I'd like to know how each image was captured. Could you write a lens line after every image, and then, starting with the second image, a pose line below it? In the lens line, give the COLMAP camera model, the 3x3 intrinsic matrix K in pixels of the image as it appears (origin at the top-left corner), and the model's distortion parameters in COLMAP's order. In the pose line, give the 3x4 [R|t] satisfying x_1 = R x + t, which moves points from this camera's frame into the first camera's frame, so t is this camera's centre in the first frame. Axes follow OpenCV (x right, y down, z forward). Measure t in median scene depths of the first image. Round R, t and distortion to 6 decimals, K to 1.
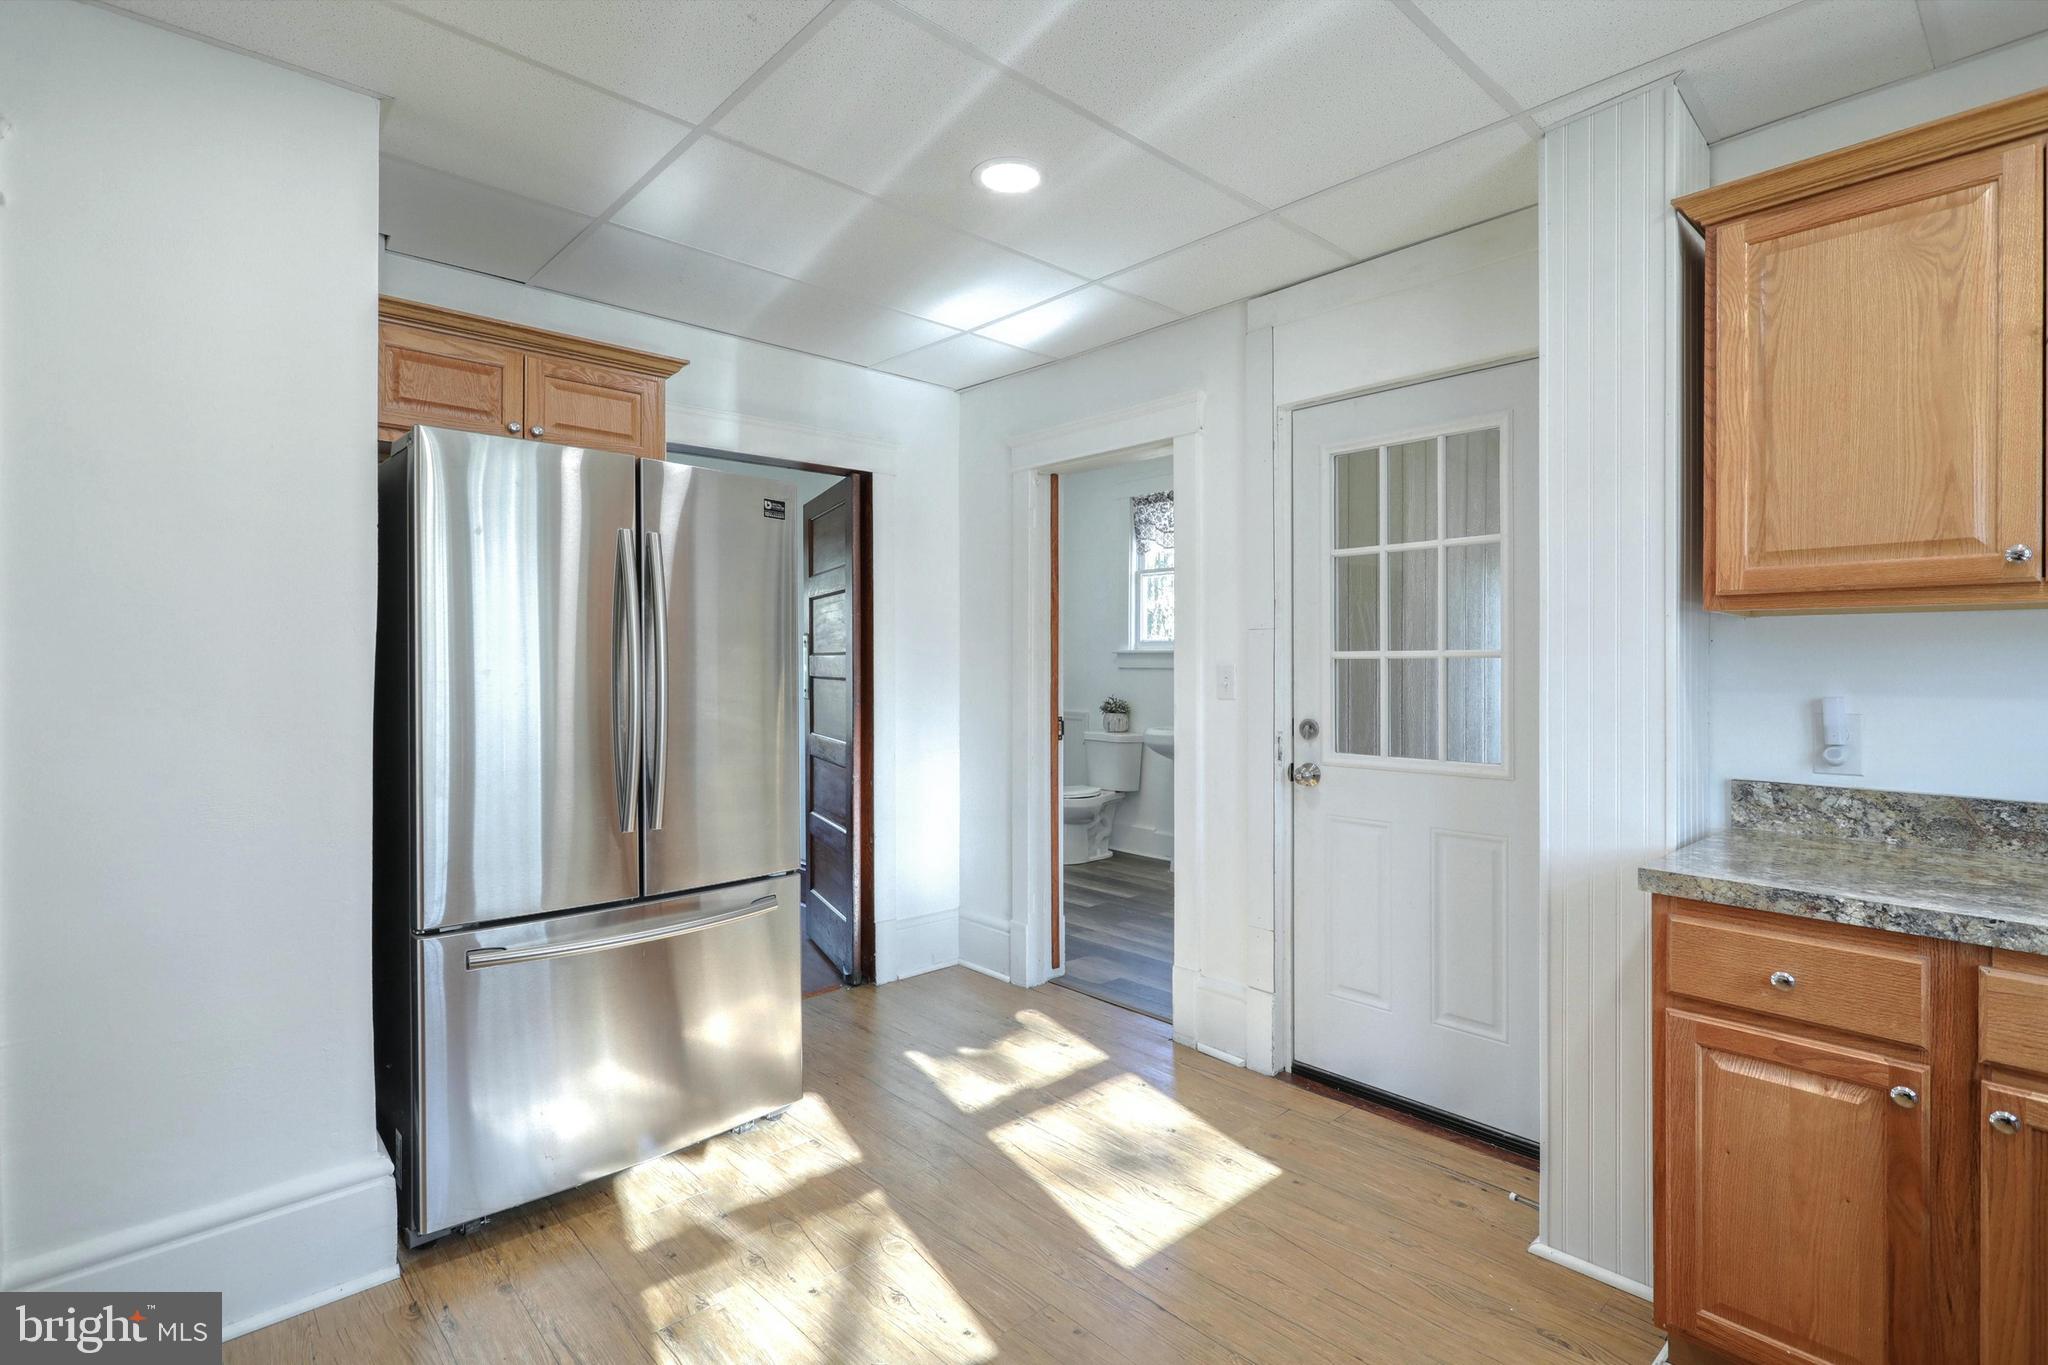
lens RADIAL K [[971.8, 0, 1007.3], [0, 971.8, 666.9], [0, 0, 1]] dist [-0.000014, 0.001369]
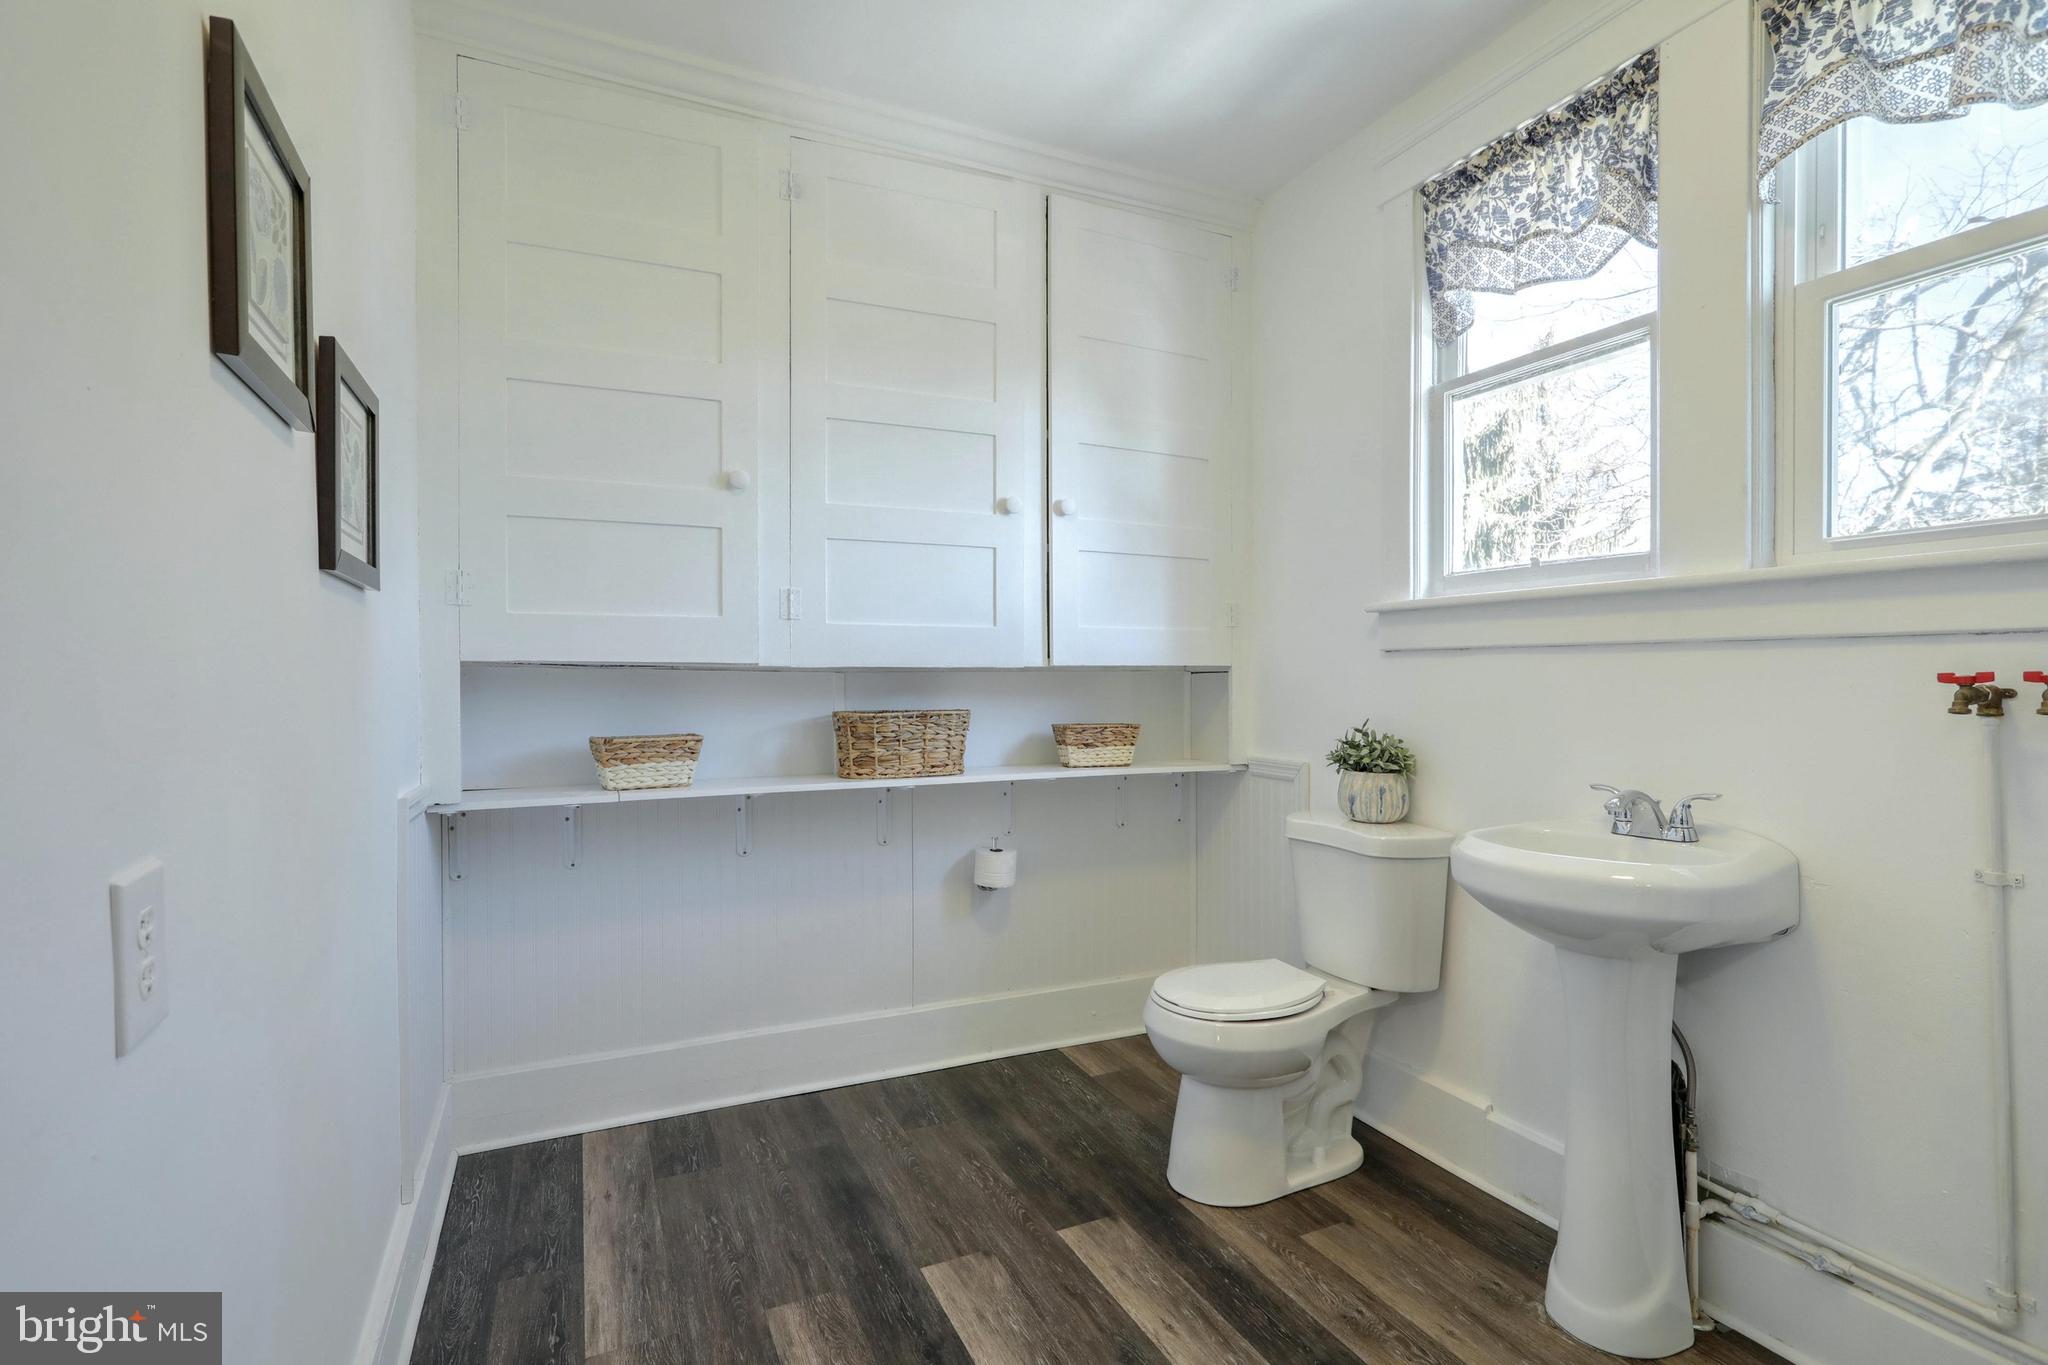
lens RADIAL K [[971.8, 0, 1035.9], [0, 971.8, 685.4], [0, 0, 1]] dist [-0.000014, 0.001369]
pose [[0.960737, -0.001394, -0.277459, 0.090780], [0.002566, 0.999989, 0.003861, 0.012934], [0.277450, -0.004422, 0.960730, 0.606551]]
